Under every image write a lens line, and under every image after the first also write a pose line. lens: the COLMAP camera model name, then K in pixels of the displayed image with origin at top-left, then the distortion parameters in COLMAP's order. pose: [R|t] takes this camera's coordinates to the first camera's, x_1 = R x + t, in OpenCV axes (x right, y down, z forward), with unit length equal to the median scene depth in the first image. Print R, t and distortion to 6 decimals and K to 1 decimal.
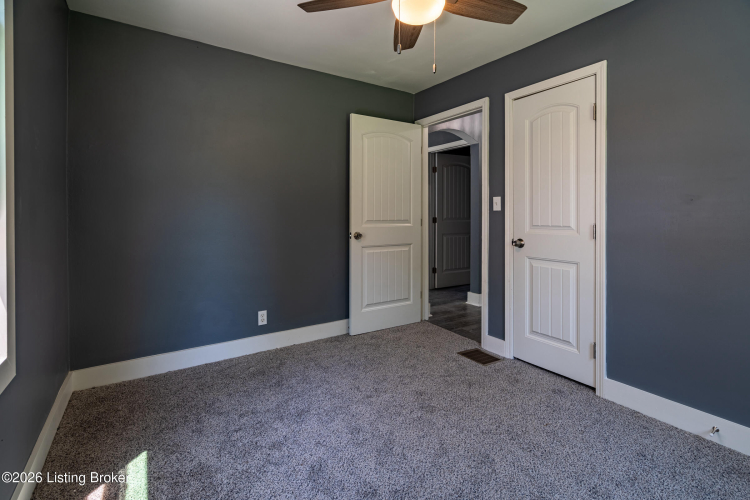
lens RADIAL K [[359.4, 0, 383.3], [0, 359.4, 218.5], [0, 0, 1]] dist [0.001377, 0.000411]
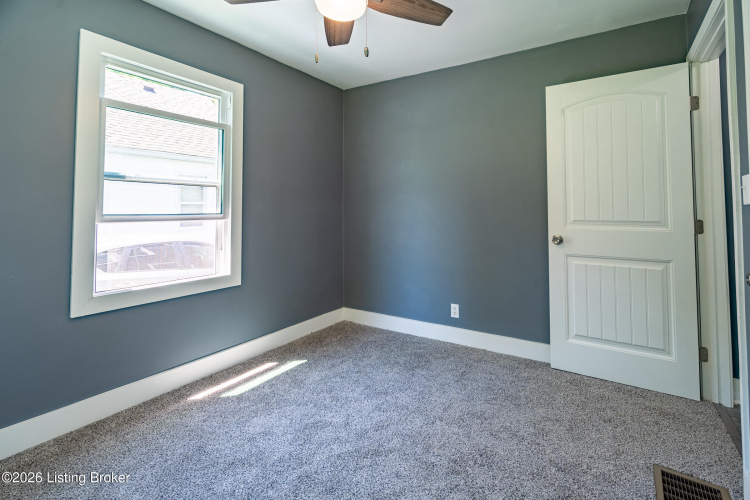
lens RADIAL K [[359.4, 0, 378.9], [0, 359.4, 200.3], [0, 0, 1]] dist [0.001377, 0.000411]
pose [[0.390525, -0.027830, -0.920172, 0.497145], [-0.012418, 0.999293, -0.035493, -0.005131], [0.920509, 0.025288, 0.389903, 0.342169]]
